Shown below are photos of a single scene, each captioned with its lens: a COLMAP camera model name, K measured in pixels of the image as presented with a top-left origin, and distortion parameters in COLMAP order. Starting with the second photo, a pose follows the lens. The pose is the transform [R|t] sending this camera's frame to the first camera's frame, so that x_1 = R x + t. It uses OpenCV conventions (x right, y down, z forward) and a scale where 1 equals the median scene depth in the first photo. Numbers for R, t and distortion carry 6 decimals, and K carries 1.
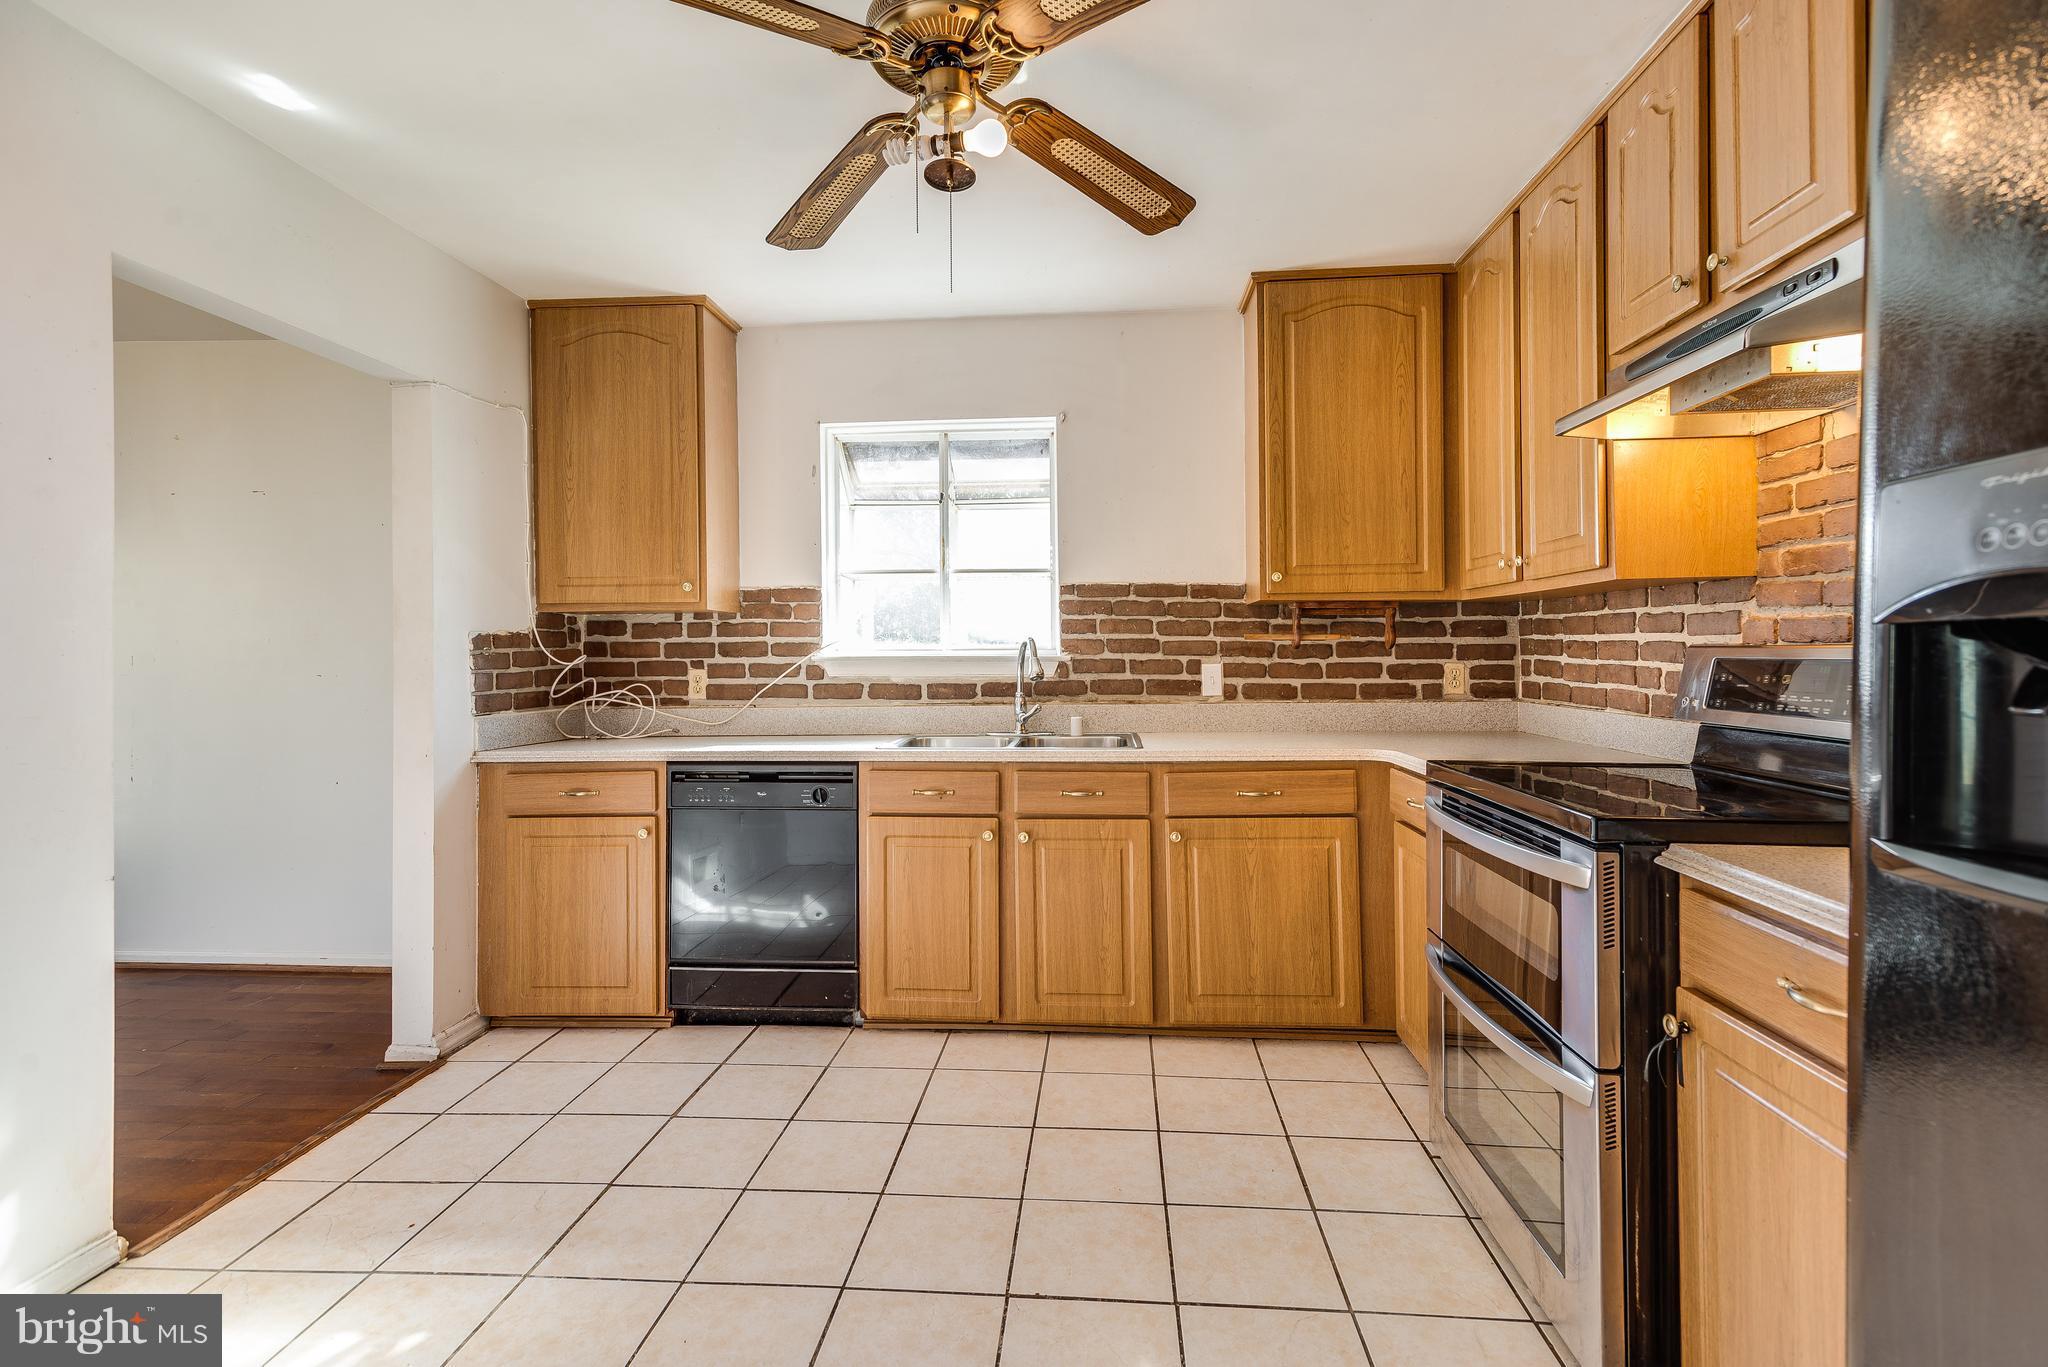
lens RADIAL K [[960.9, 0, 1028.4], [0, 960.9, 651.7], [0, 0, 1]] dist [0.020874, -0.000283]
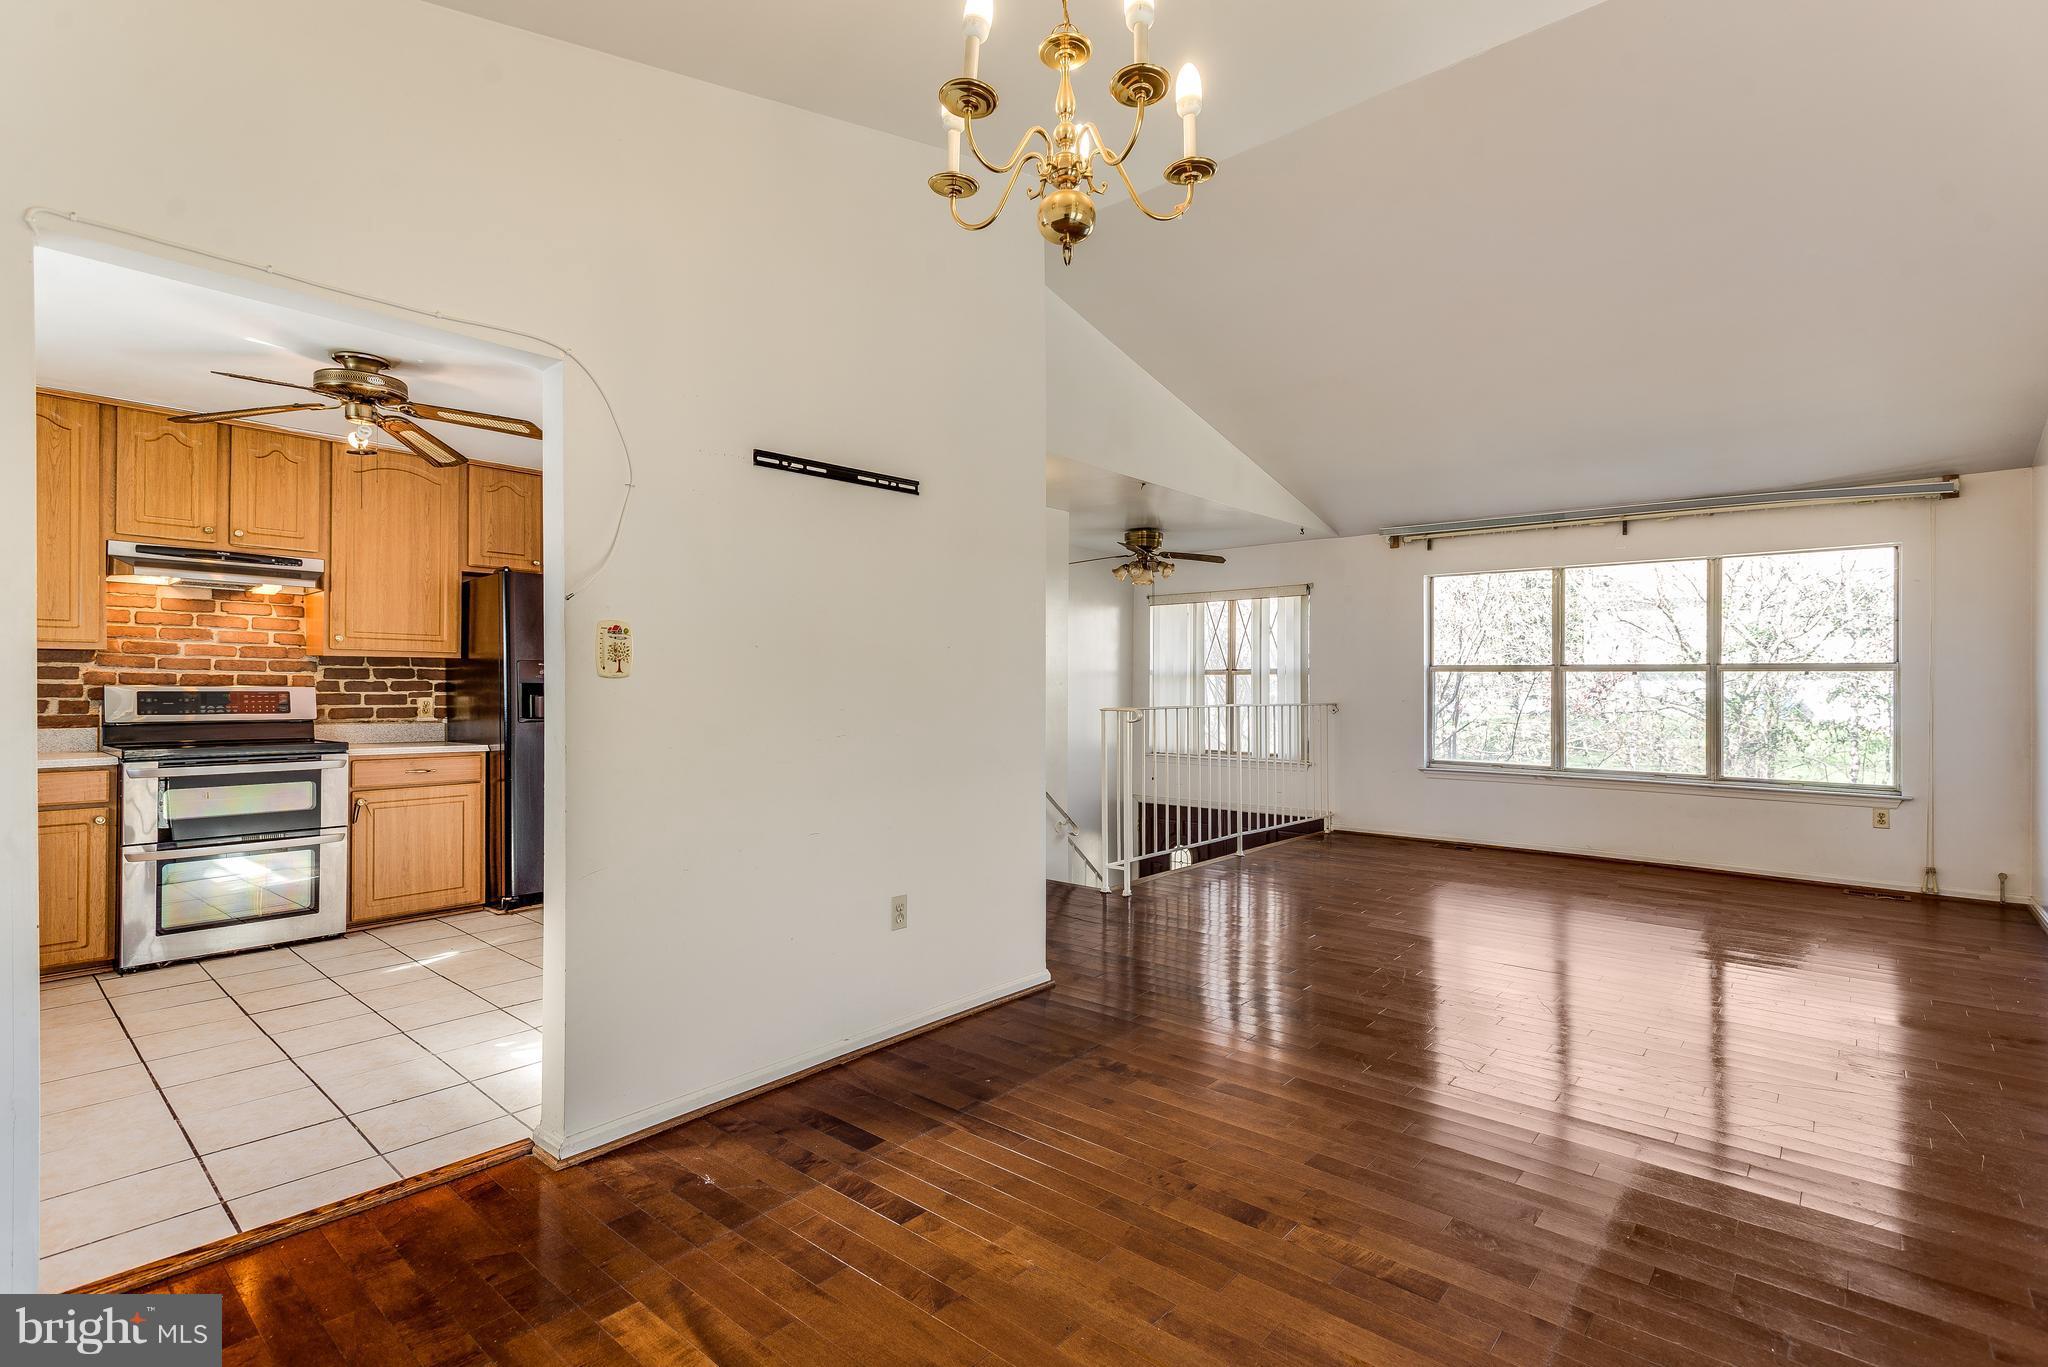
lens RADIAL K [[944.9, 0, 1016.2], [0, 944.9, 687.0], [0, 0, 1]] dist [0.024321, -0.009644]
pose [[-0.799719, 0.006655, 0.600338, -1.238877], [0.003521, 0.999973, -0.006394, 0.010409], [-0.600364, -0.003000, -0.799721, 0.916856]]
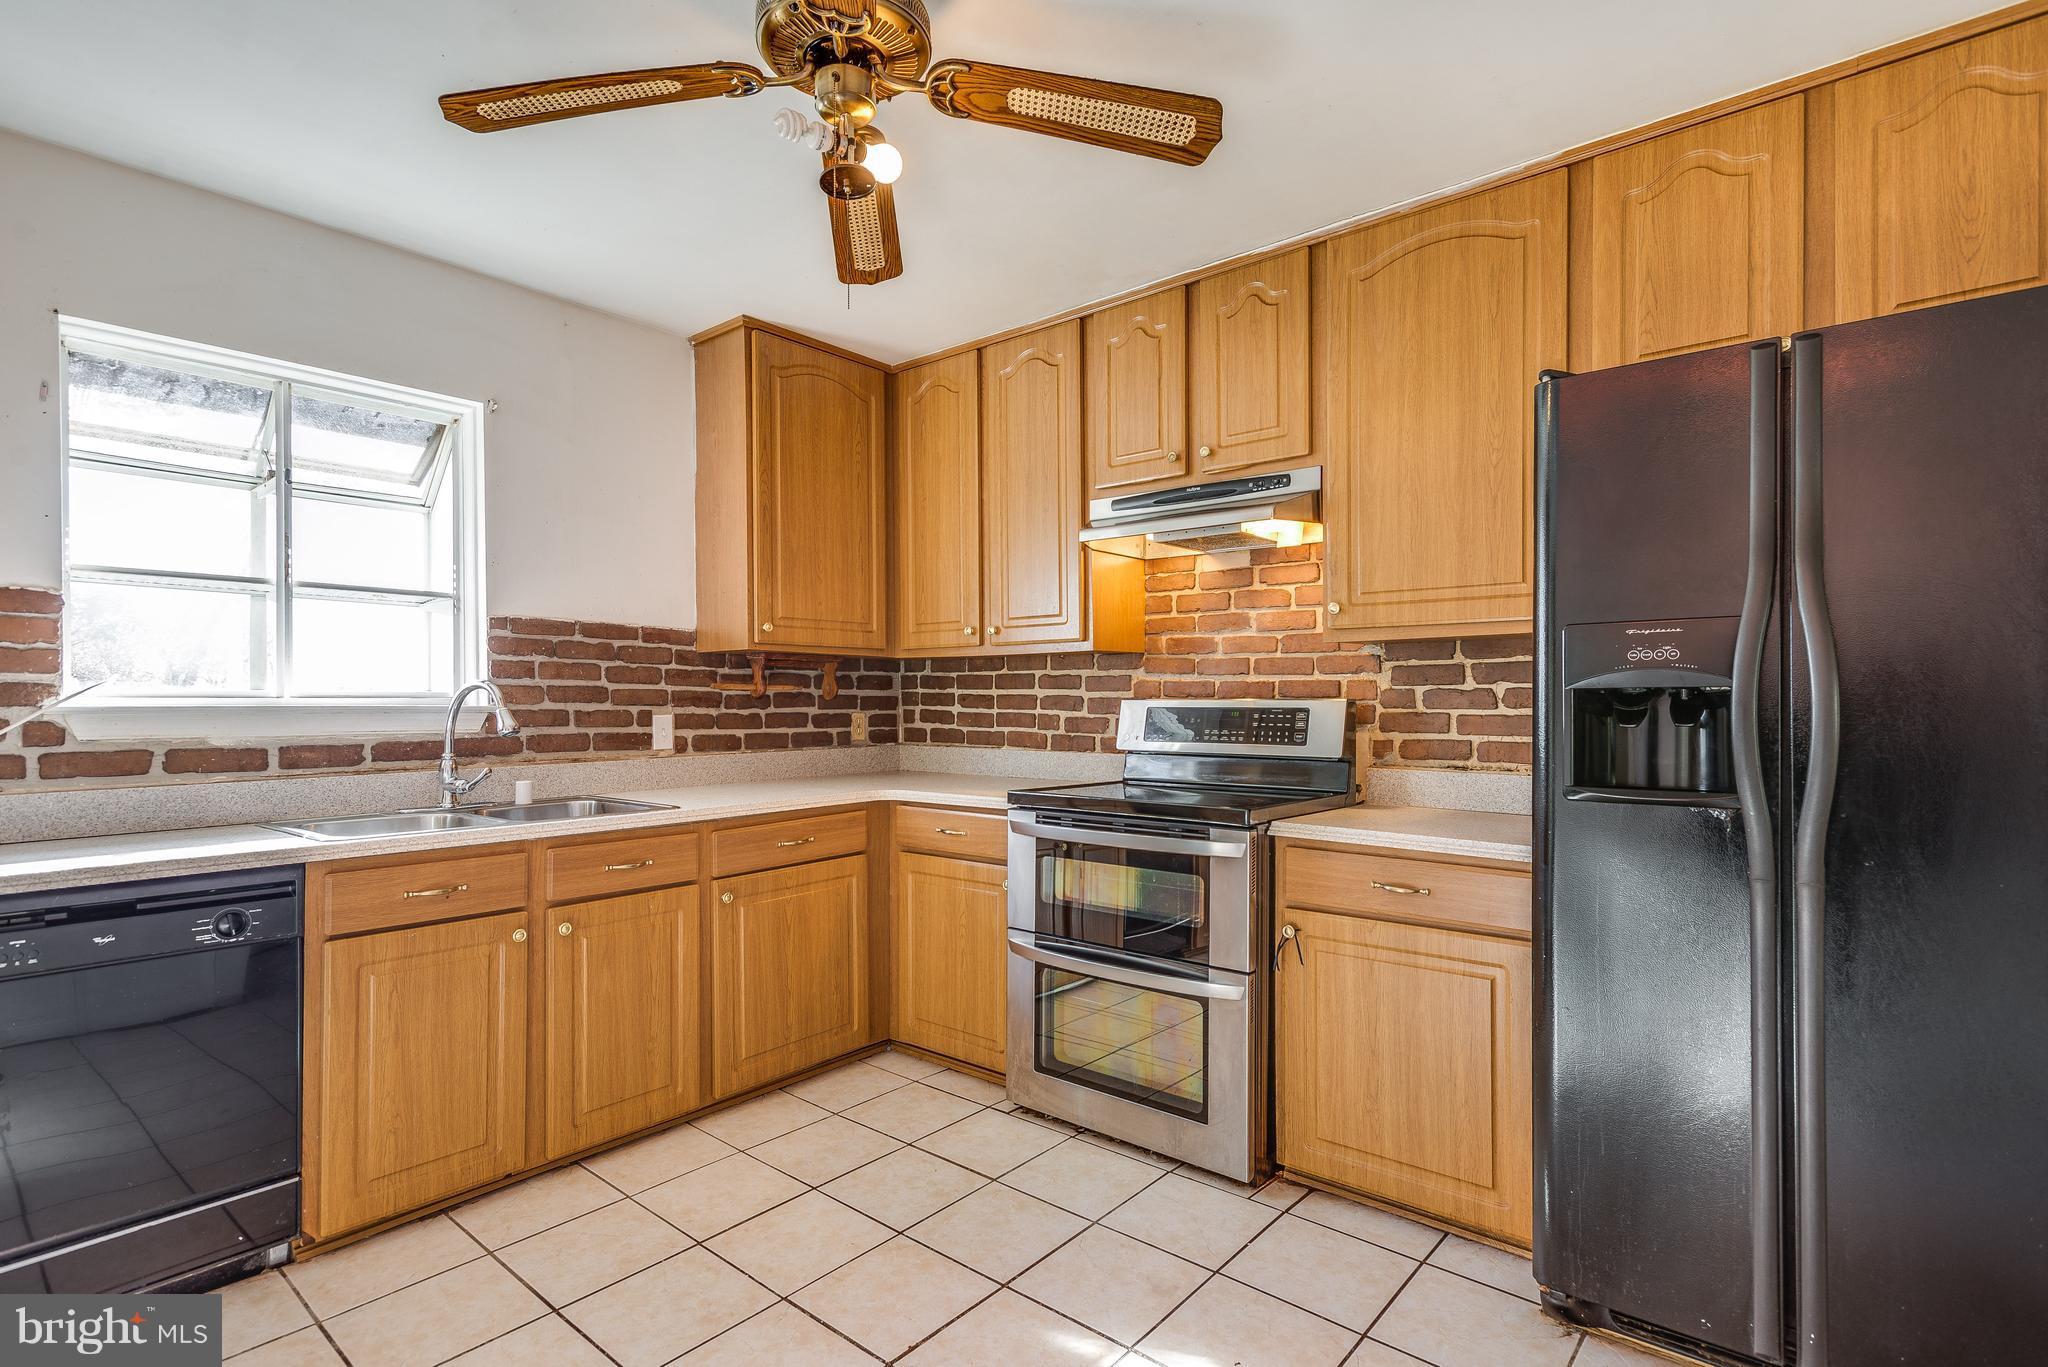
lens RADIAL K [[1000.7, 0, 1043.0], [0, 1000.7, 699.4], [0, 0, 1]] dist [0.015441, -0.001148]
pose [[0.575417, 0.006625, 0.817833, -0.388485], [-0.002704, 0.999977, -0.006198, 0.002986], [-0.817855, 0.001355, 0.575422, 0.150375]]
